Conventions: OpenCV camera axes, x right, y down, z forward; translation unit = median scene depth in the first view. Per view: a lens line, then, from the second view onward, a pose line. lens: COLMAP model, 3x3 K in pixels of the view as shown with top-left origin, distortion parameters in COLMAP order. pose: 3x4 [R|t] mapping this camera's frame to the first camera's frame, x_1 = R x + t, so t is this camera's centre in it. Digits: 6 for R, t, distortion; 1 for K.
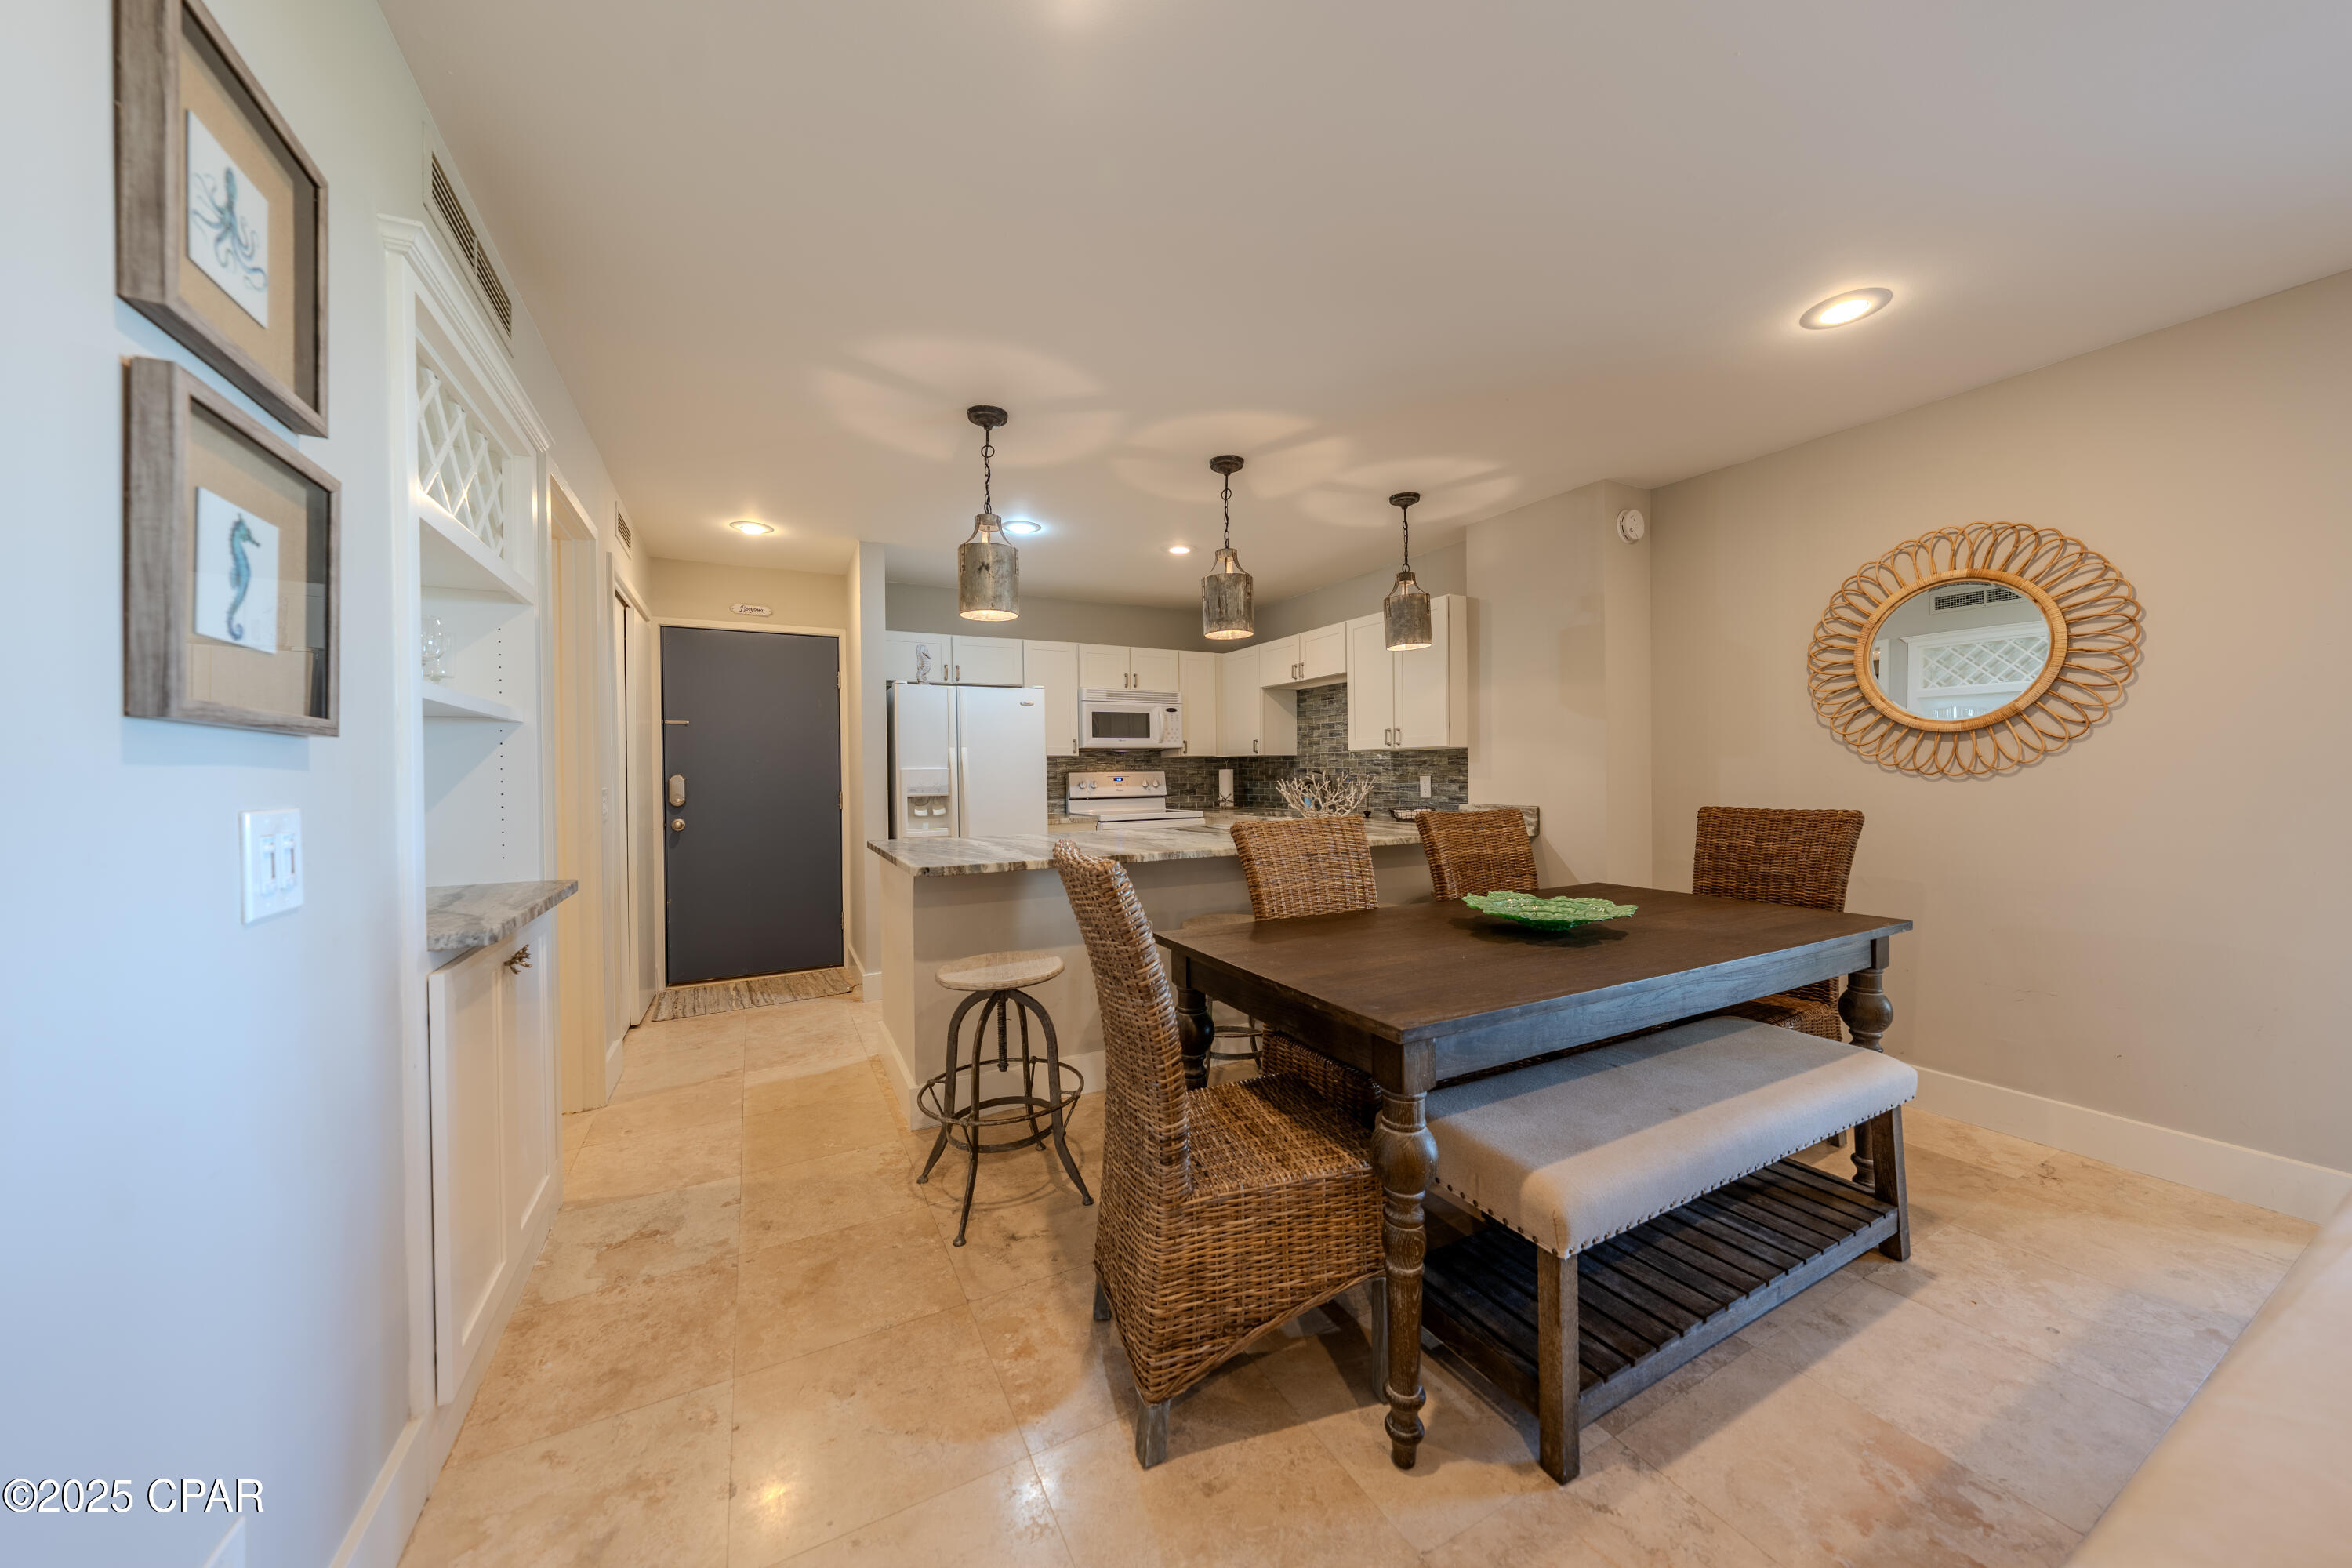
lens RADIAL K [[797.7, 0, 1182.1], [0, 797.7, 782.2], [0, 0, 1]] dist [-0.004010, 0.000501]
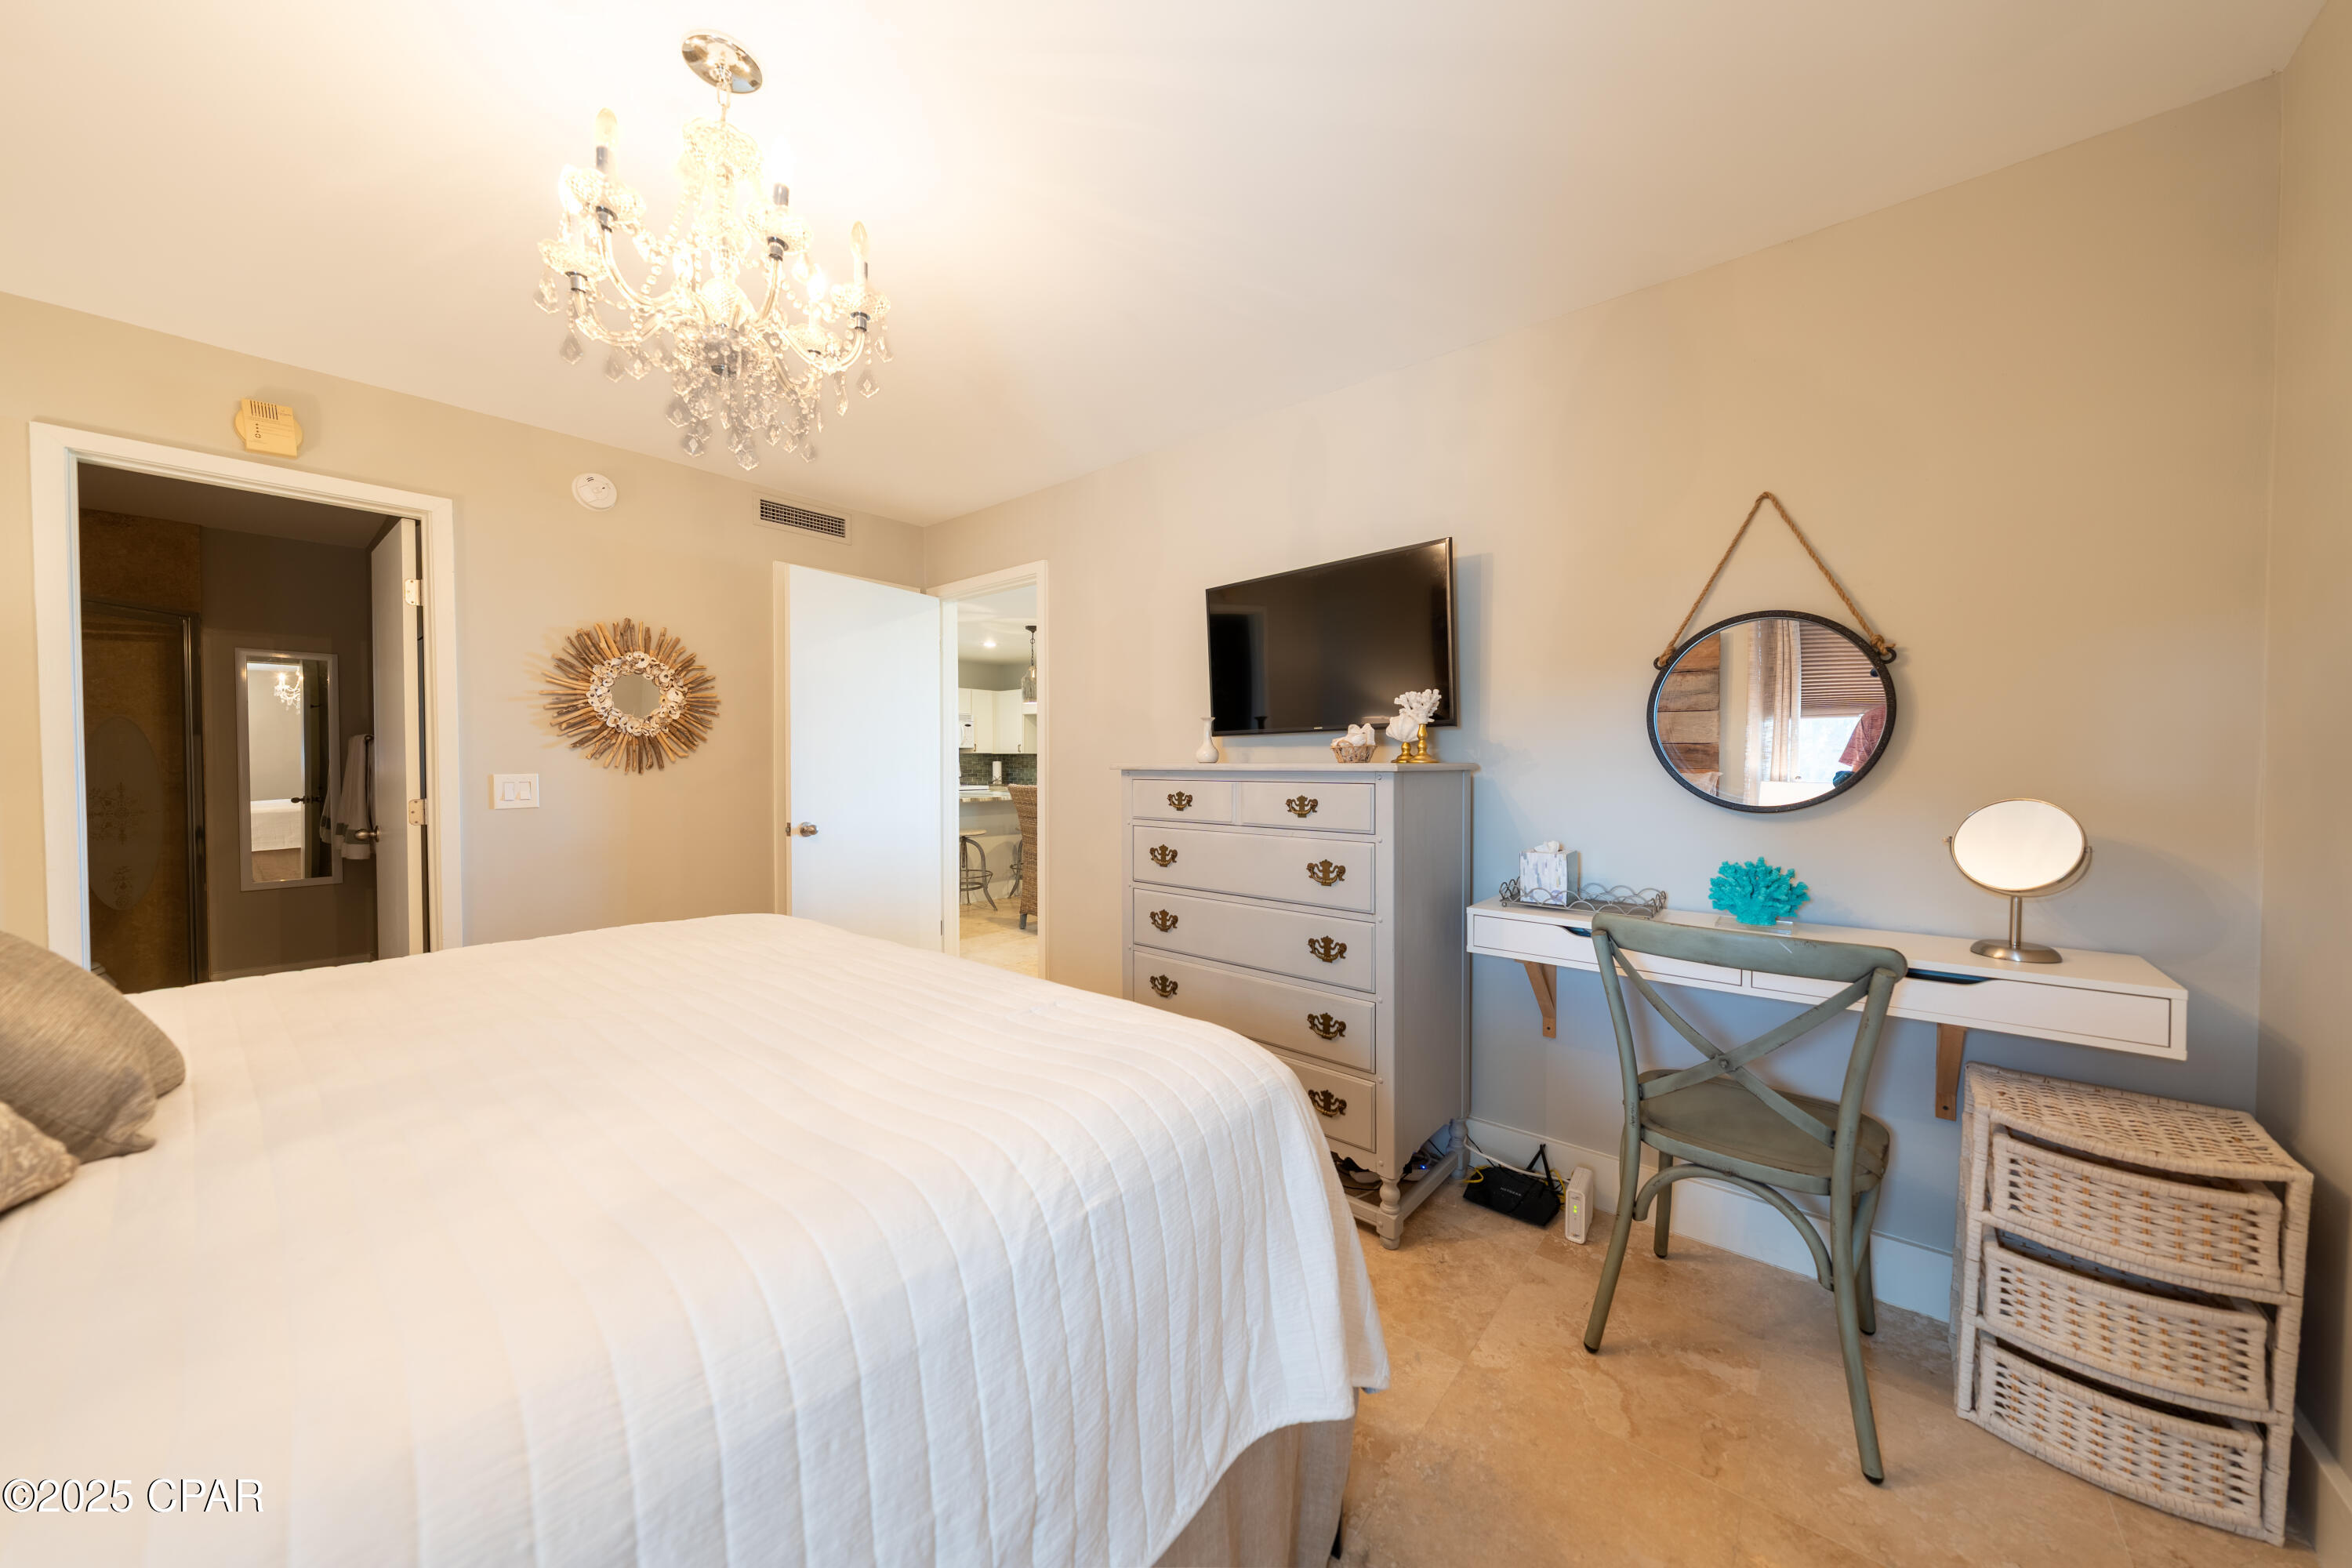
lens RADIAL K [[797.7, 0, 1177.6], [0, 797.7, 780.1], [0, 0, 1]] dist [-0.004010, 0.000501]
pose [[0.926804, 0.000320, 0.375546, -0.265125], [-0.002826, 0.999977, 0.006121, 0.014321], [-0.375536, -0.006735, 0.926784, -0.811158]]
